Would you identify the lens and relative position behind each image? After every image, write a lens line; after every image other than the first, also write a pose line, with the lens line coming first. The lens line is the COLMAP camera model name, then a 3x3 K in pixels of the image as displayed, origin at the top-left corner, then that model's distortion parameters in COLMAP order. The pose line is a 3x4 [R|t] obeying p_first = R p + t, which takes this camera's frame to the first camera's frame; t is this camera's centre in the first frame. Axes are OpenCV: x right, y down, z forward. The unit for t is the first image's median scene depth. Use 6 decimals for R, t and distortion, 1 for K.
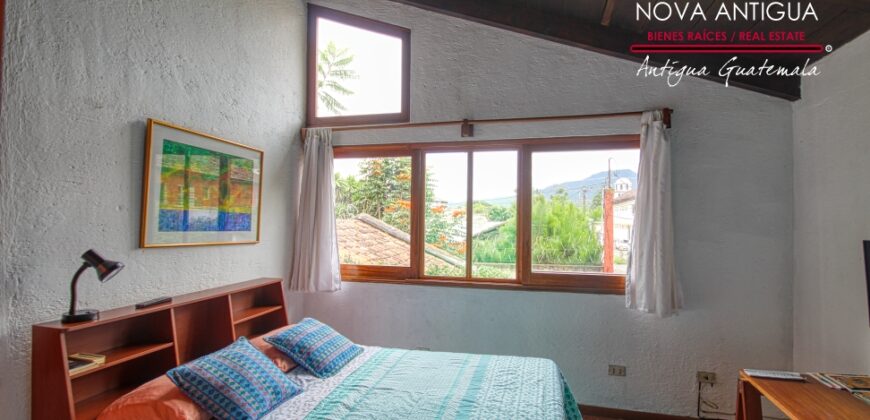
lens RADIAL K [[403.8, 0, 439.3], [0, 403.8, 212.2], [0, 0, 1]] dist [-0.011274, -0.000847]
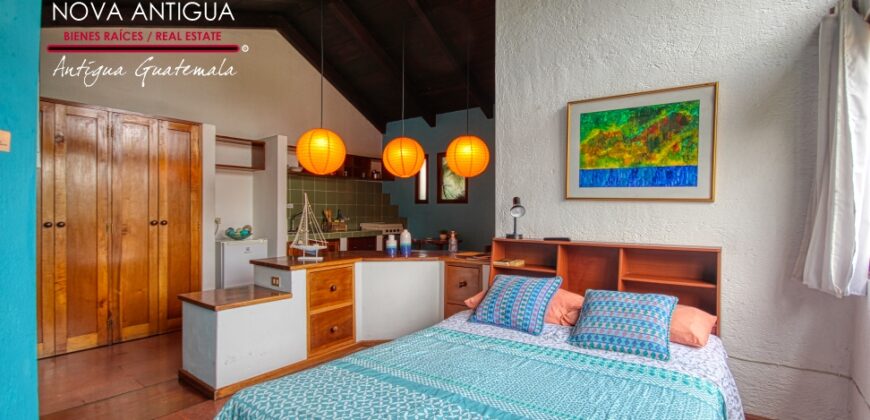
lens RADIAL K [[403.8, 0, 455.3], [0, 403.8, 211.8], [0, 0, 1]] dist [-0.011274, -0.000847]
pose [[-0.378245, -0.012775, -0.925617, 0.490501], [0.006461, 0.999844, -0.016439, 0.112257], [0.925683, -0.012199, -0.378104, 0.878417]]
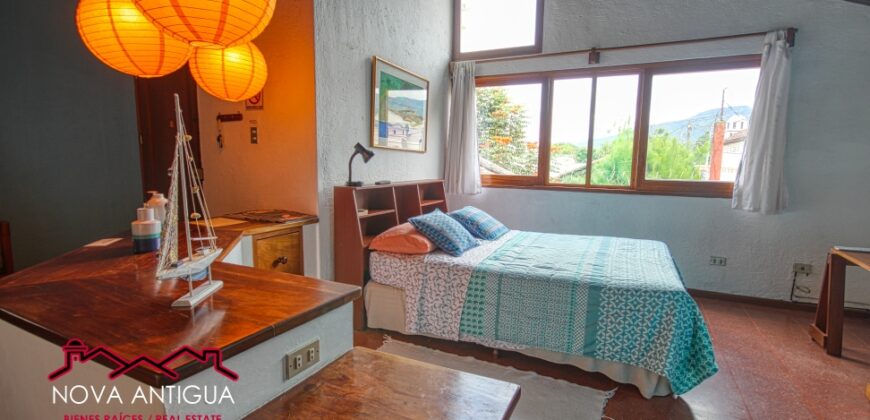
lens RADIAL K [[403.8, 0, 434.6], [0, 403.8, 214.2], [0, 0, 1]] dist [-0.011274, -0.000847]
pose [[0.978576, 0.030848, -0.203563, -0.152203], [-0.001228, 0.989569, 0.144056, 0.089869], [0.205883, -0.140720, 0.968406, -0.328025]]
